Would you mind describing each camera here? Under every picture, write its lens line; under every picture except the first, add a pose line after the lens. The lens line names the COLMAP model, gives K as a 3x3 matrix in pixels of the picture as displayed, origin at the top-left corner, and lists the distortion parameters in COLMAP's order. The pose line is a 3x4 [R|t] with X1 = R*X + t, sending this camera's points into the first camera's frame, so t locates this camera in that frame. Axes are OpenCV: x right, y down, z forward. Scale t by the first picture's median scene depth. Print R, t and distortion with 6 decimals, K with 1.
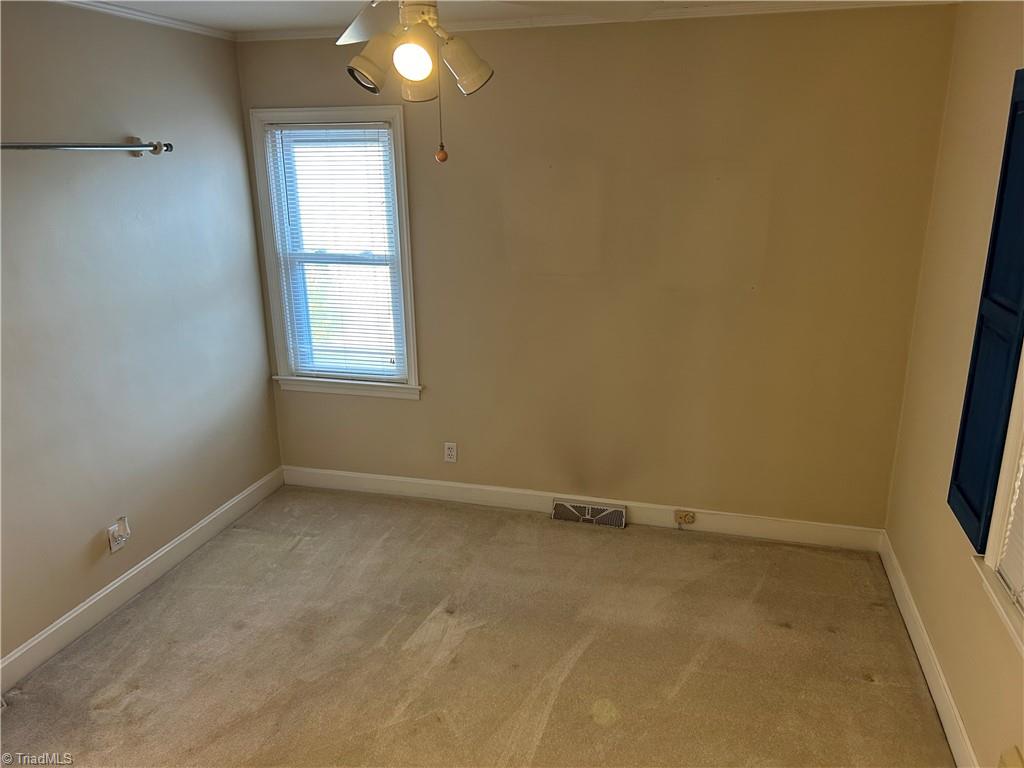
lens RADIAL K [[781.4, 0, 511.4], [0, 781.4, 385.8], [0, 0, 1]] dist [0.032512, -0.049993]
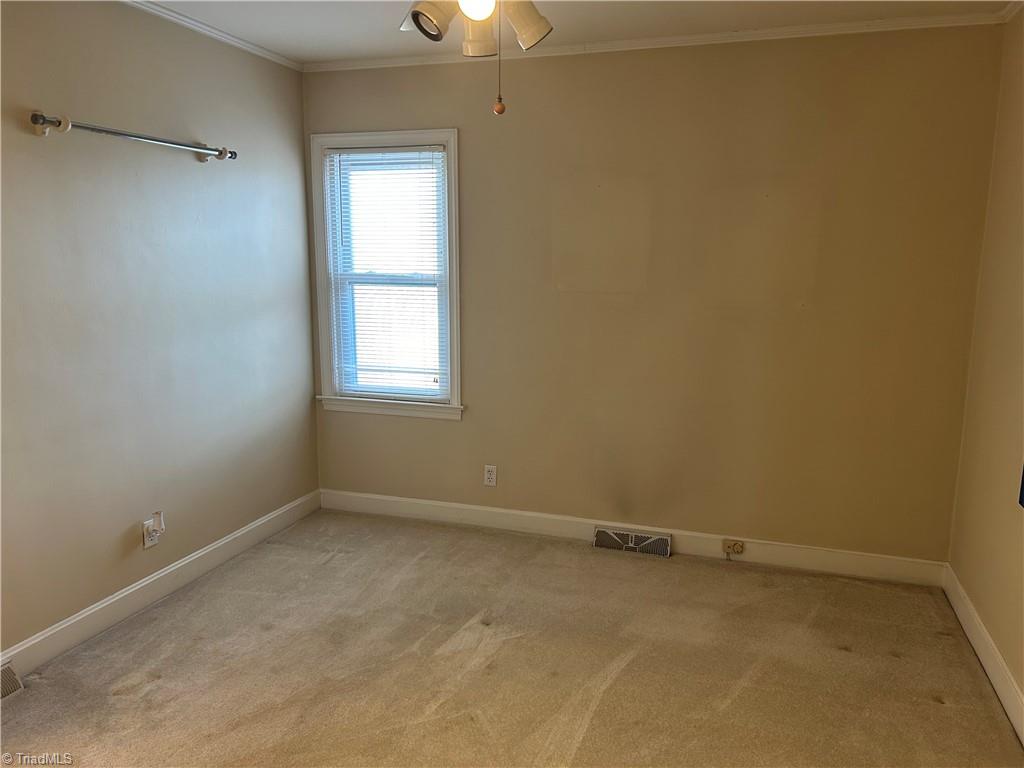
lens RADIAL K [[781.4, 0, 516.2], [0, 781.4, 385.4], [0, 0, 1]] dist [0.032512, -0.049993]
pose [[0.998689, 0.026977, -0.043505, -0.007688], [-0.032062, 0.992160, -0.120789, 0.111517], [0.039906, 0.122026, 0.991724, 0.019975]]
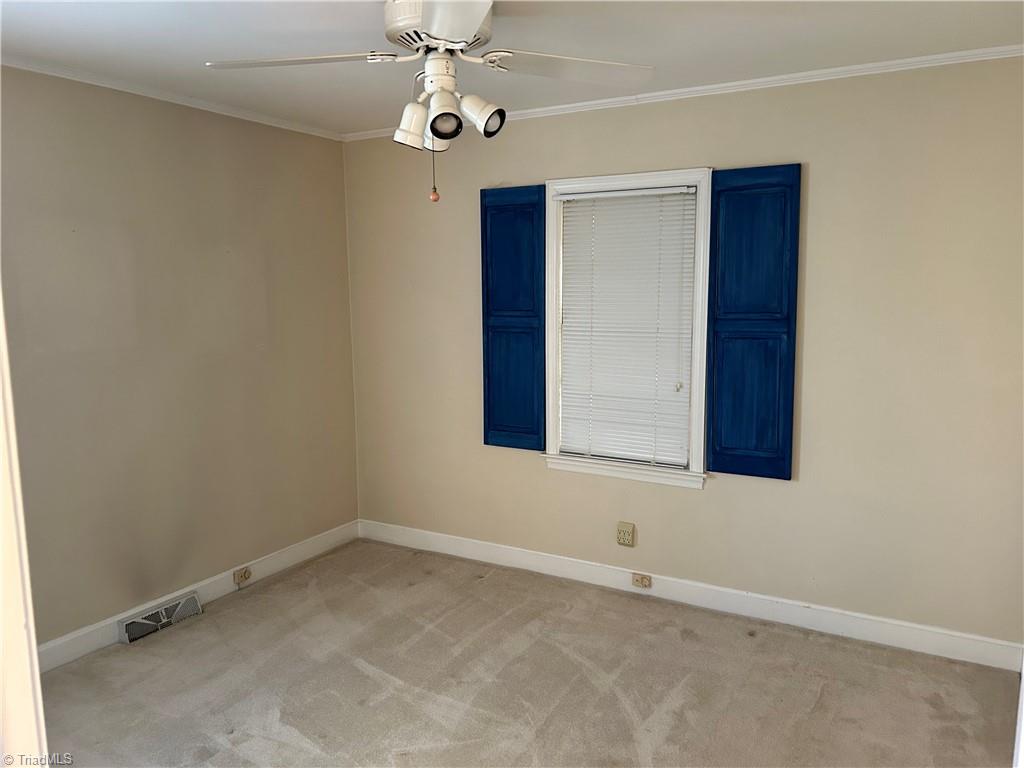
lens RADIAL K [[781.4, 0, 508.2], [0, 781.4, 382.5], [0, 0, 1]] dist [0.032512, -0.049993]
pose [[0.250026, -0.123337, 0.960352, -0.748637], [0.286386, 0.956895, 0.048333, -0.027186], [-0.924916, 0.262947, 0.274570, 0.381305]]
